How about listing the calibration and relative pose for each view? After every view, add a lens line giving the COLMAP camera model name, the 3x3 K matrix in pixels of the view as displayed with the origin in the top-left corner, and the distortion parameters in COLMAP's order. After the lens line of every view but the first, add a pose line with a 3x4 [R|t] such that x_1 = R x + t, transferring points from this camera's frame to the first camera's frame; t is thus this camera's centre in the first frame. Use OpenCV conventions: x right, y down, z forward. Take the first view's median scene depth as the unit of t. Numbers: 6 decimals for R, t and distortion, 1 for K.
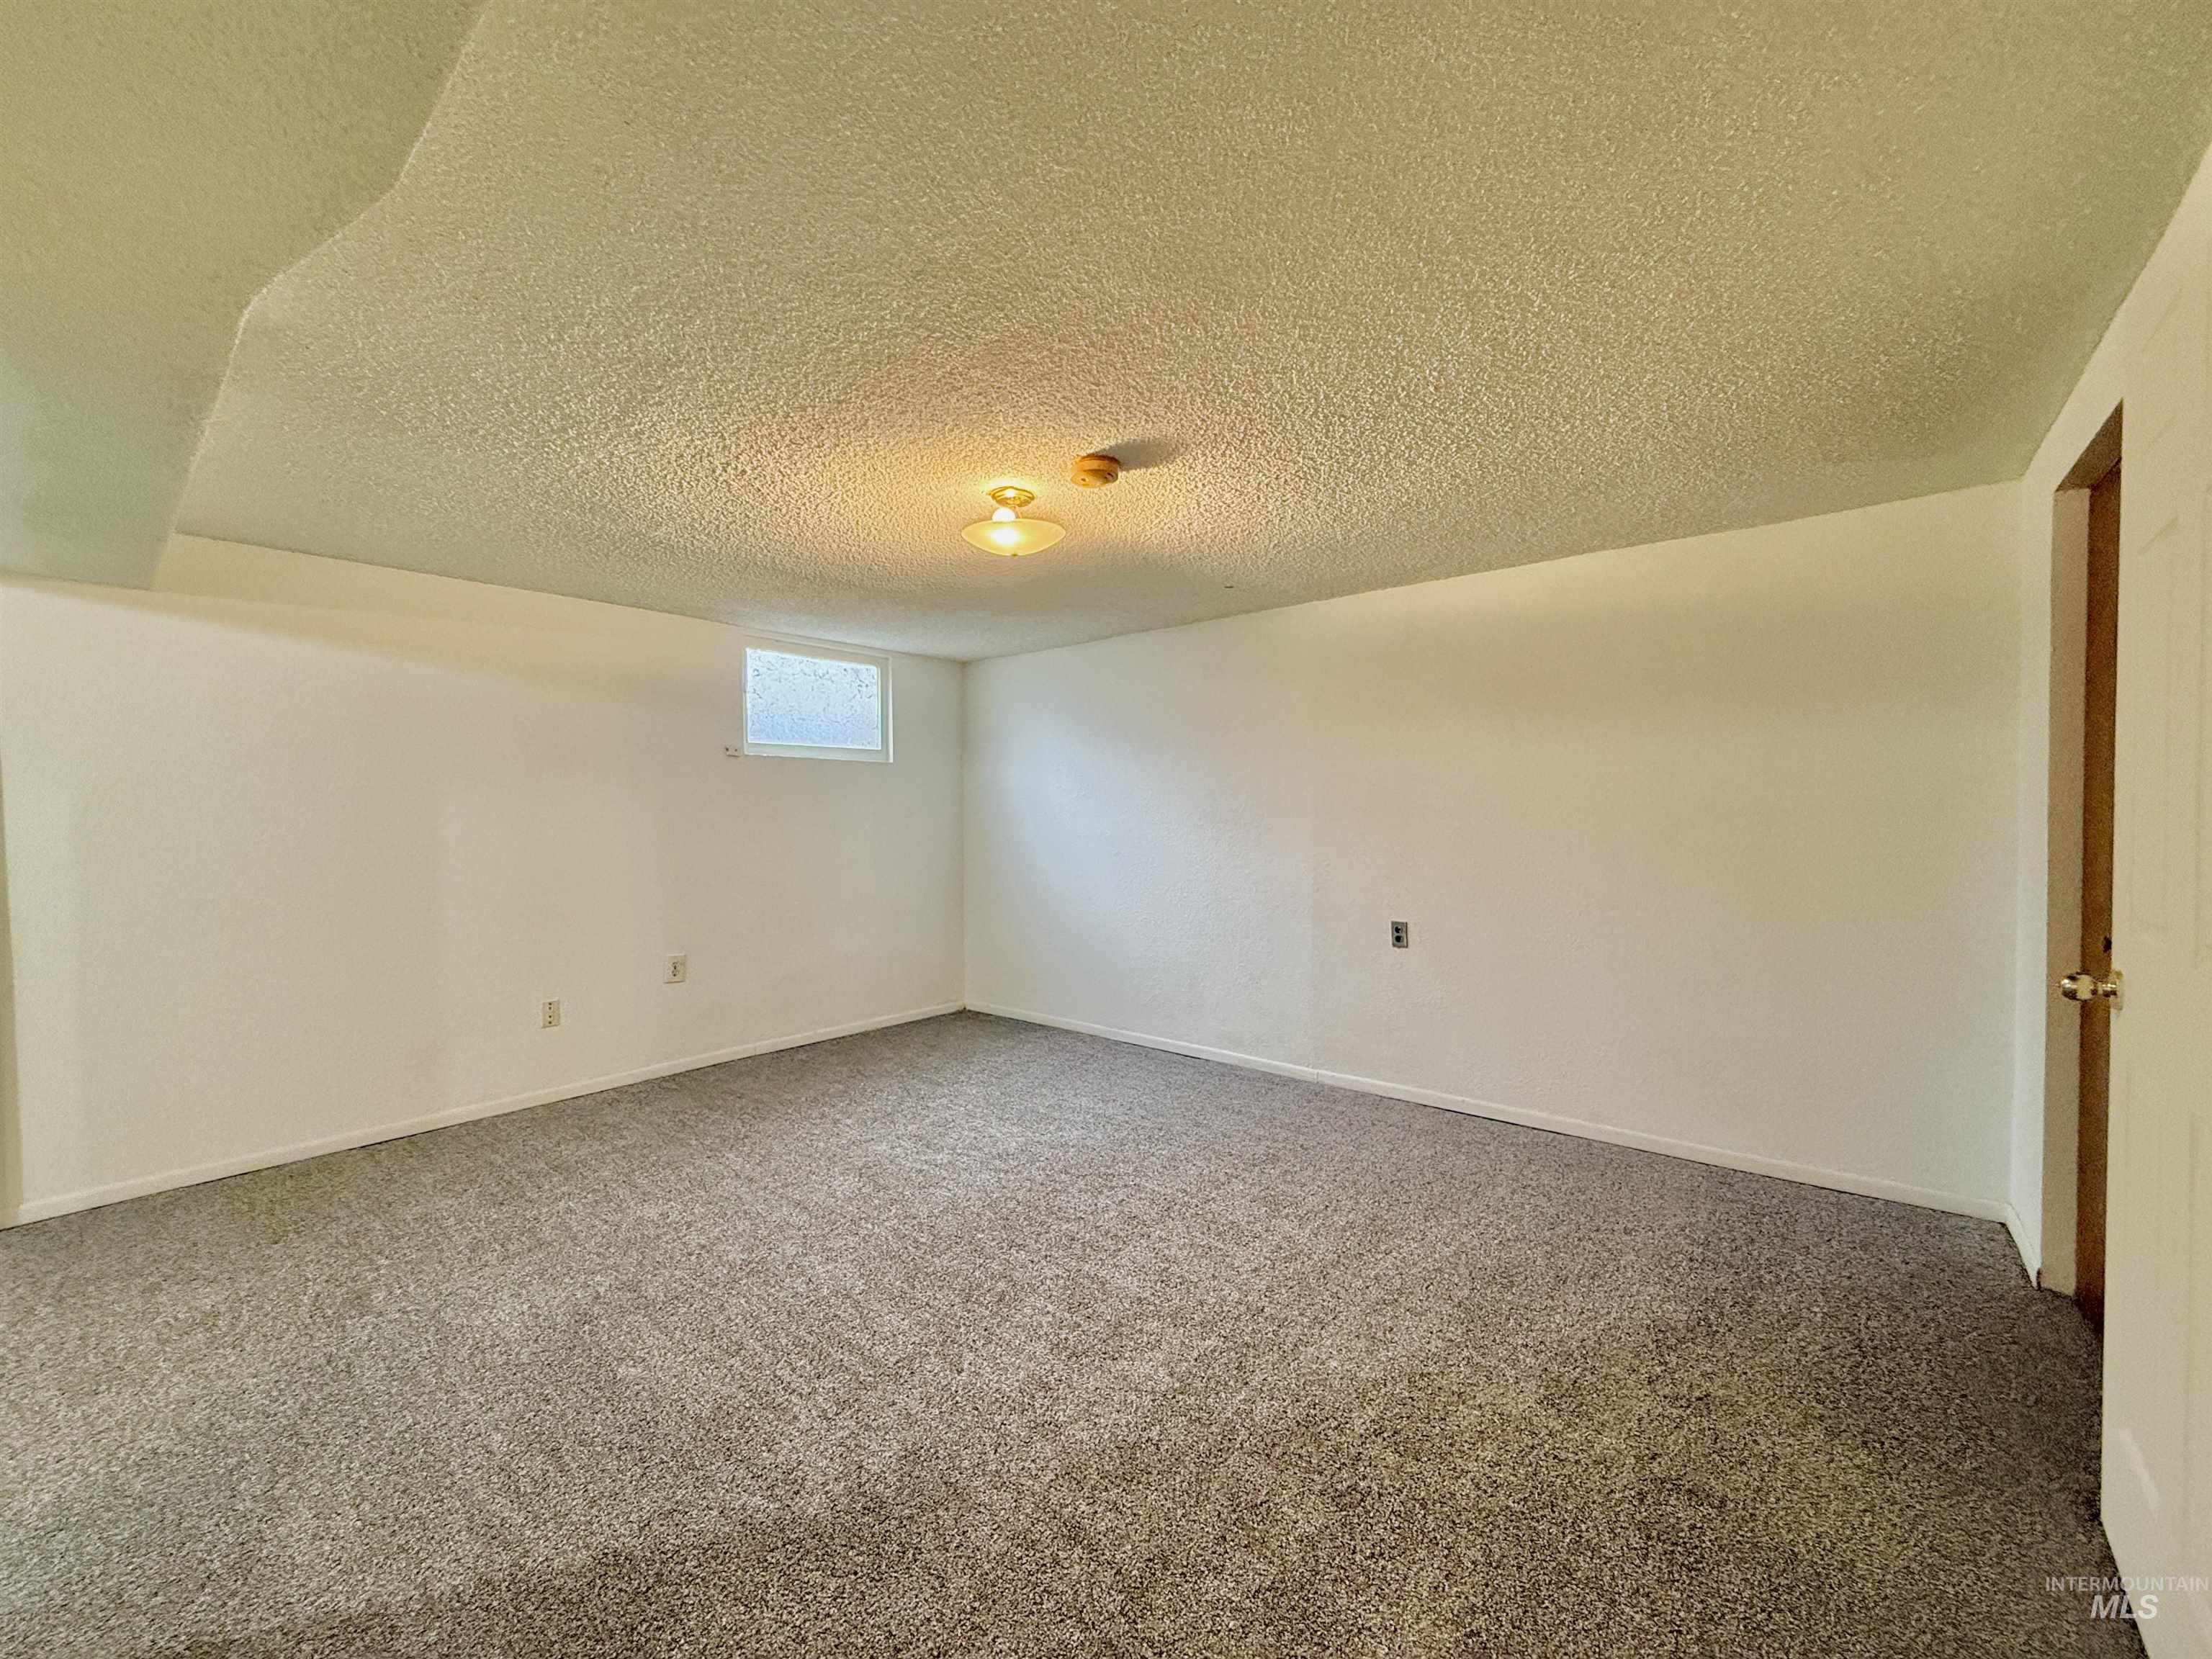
lens RADIAL K [[889.5, 0, 1103.9], [0, 889.5, 816.2], [0, 0, 1]] dist [0.000449, -0.000056]
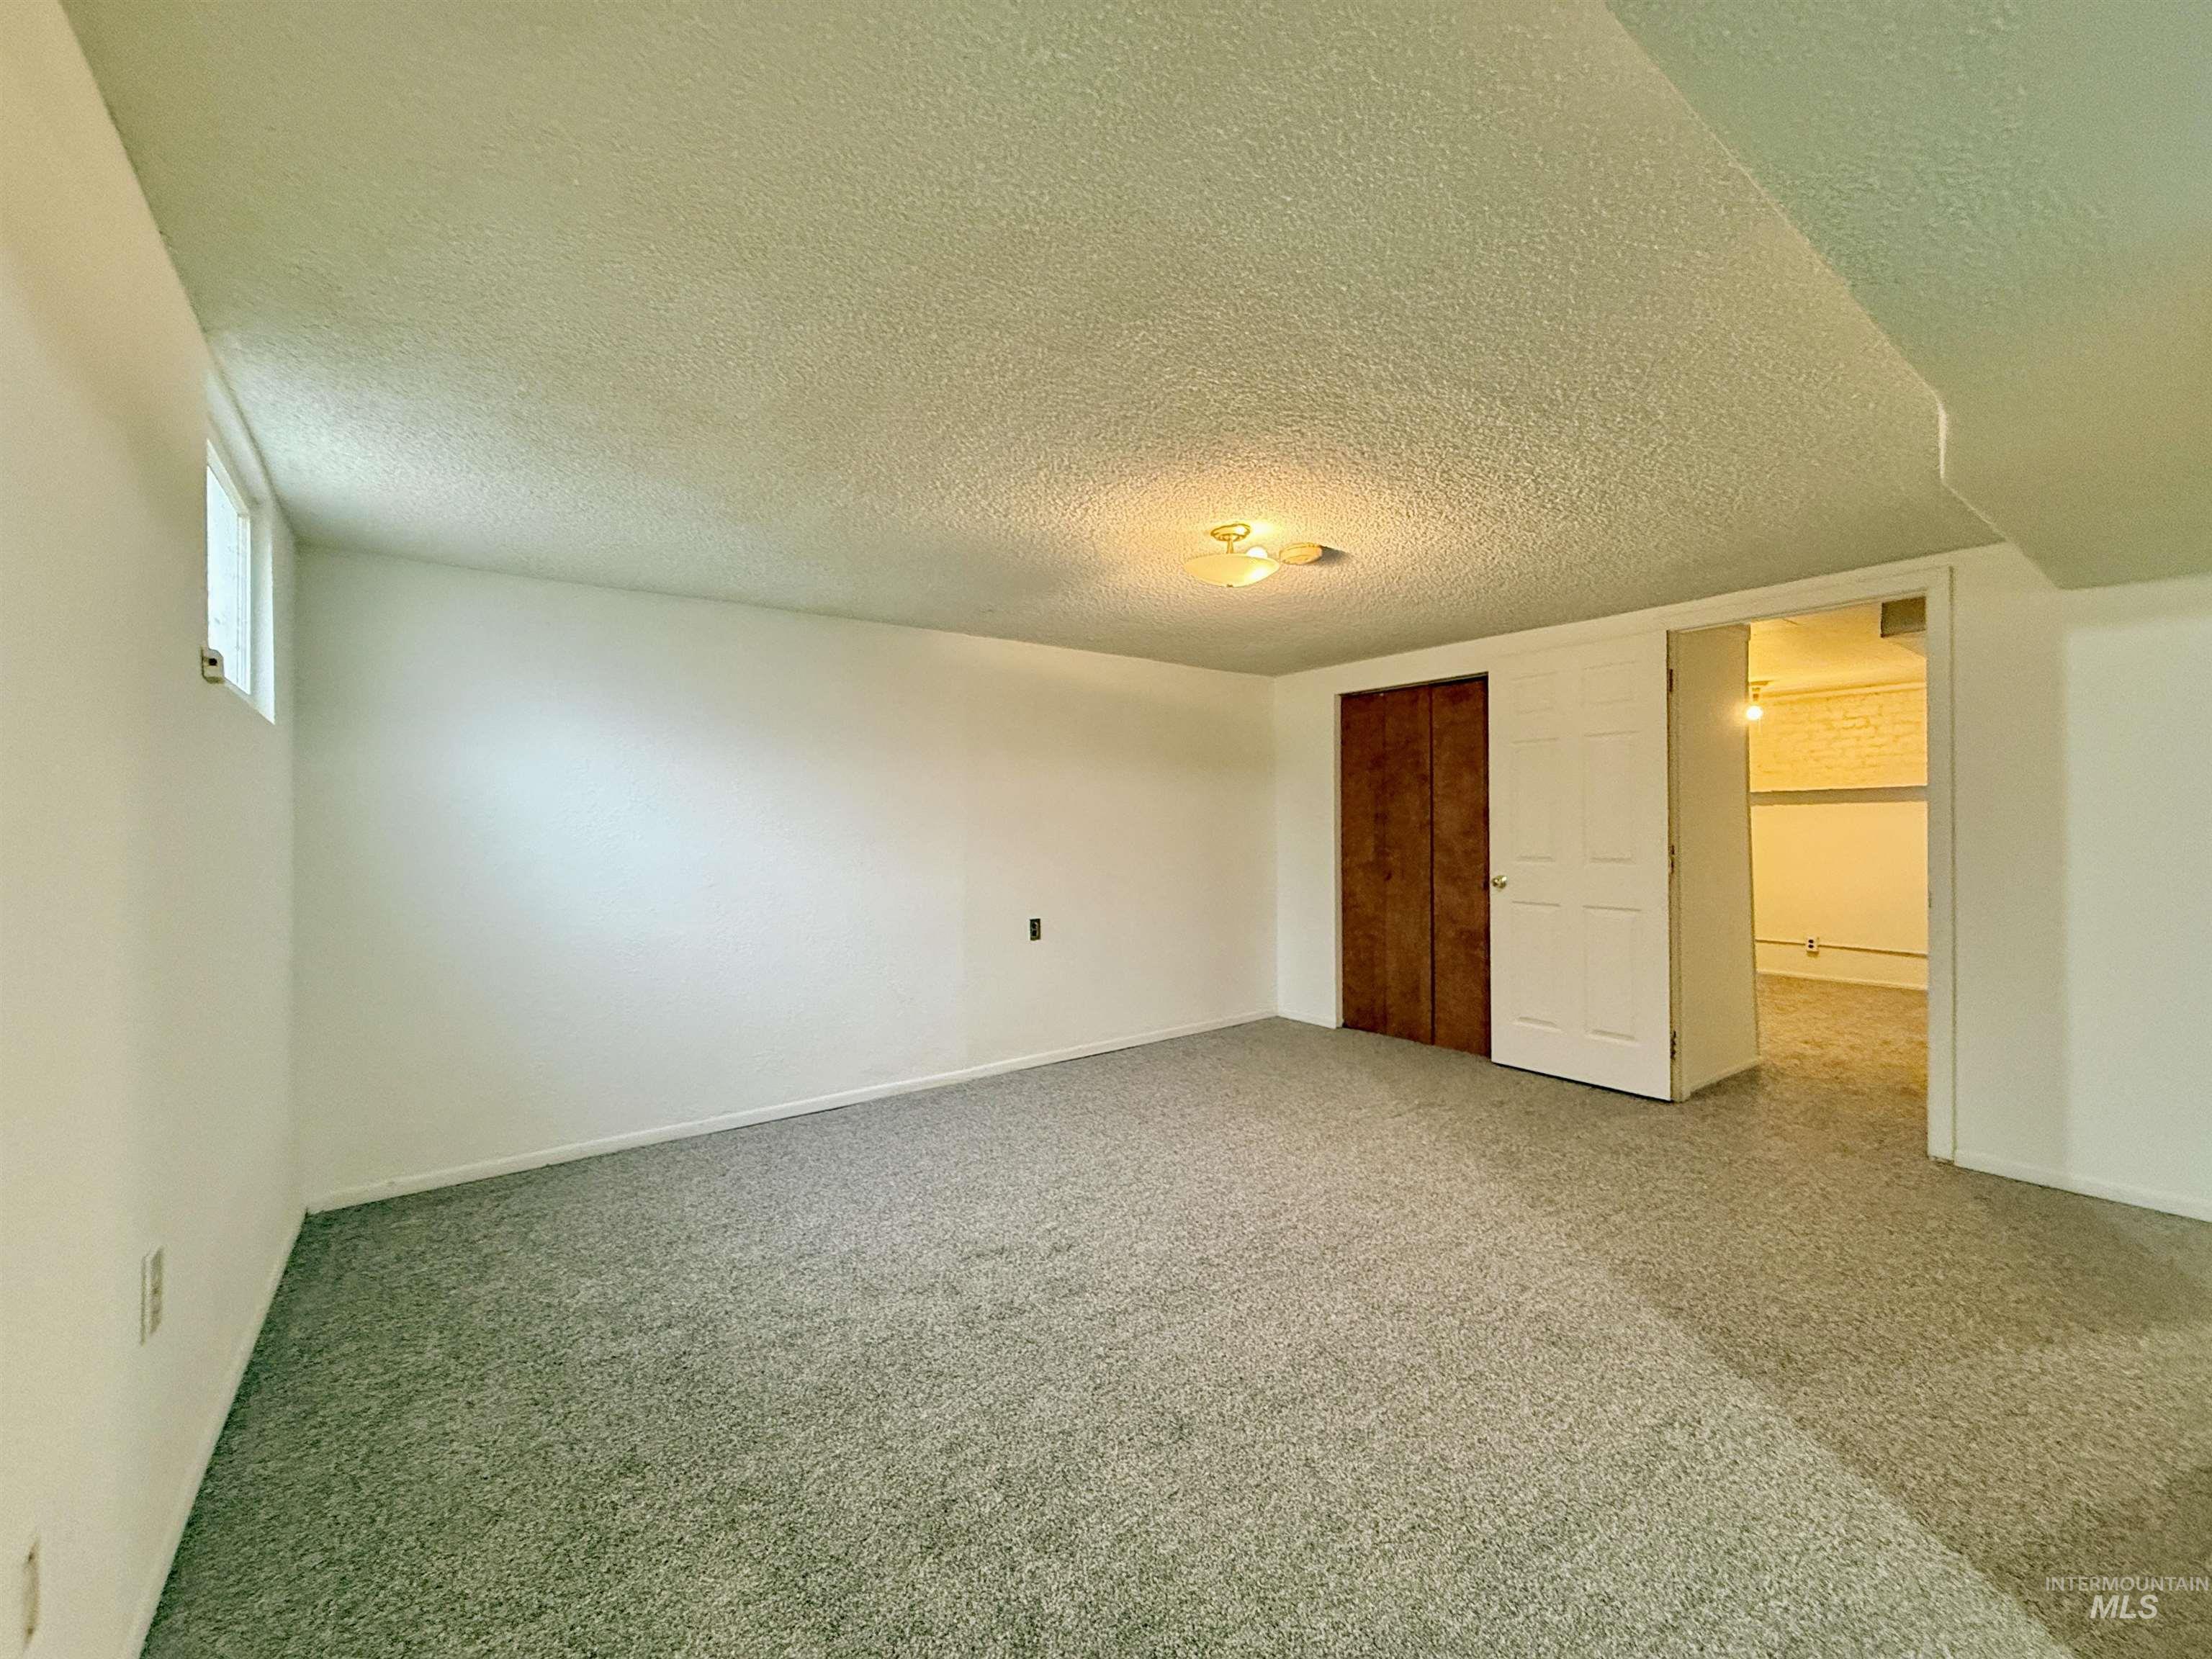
lens RADIAL K [[889.5, 0, 1106.3], [0, 889.5, 826.8], [0, 0, 1]] dist [0.000449, -0.000056]
pose [[0.219398, -0.004357, 0.975626, -0.816004], [0.011109, 0.999936, 0.001967, -0.006939], [-0.975572, 0.010407, 0.219433, 0.635292]]
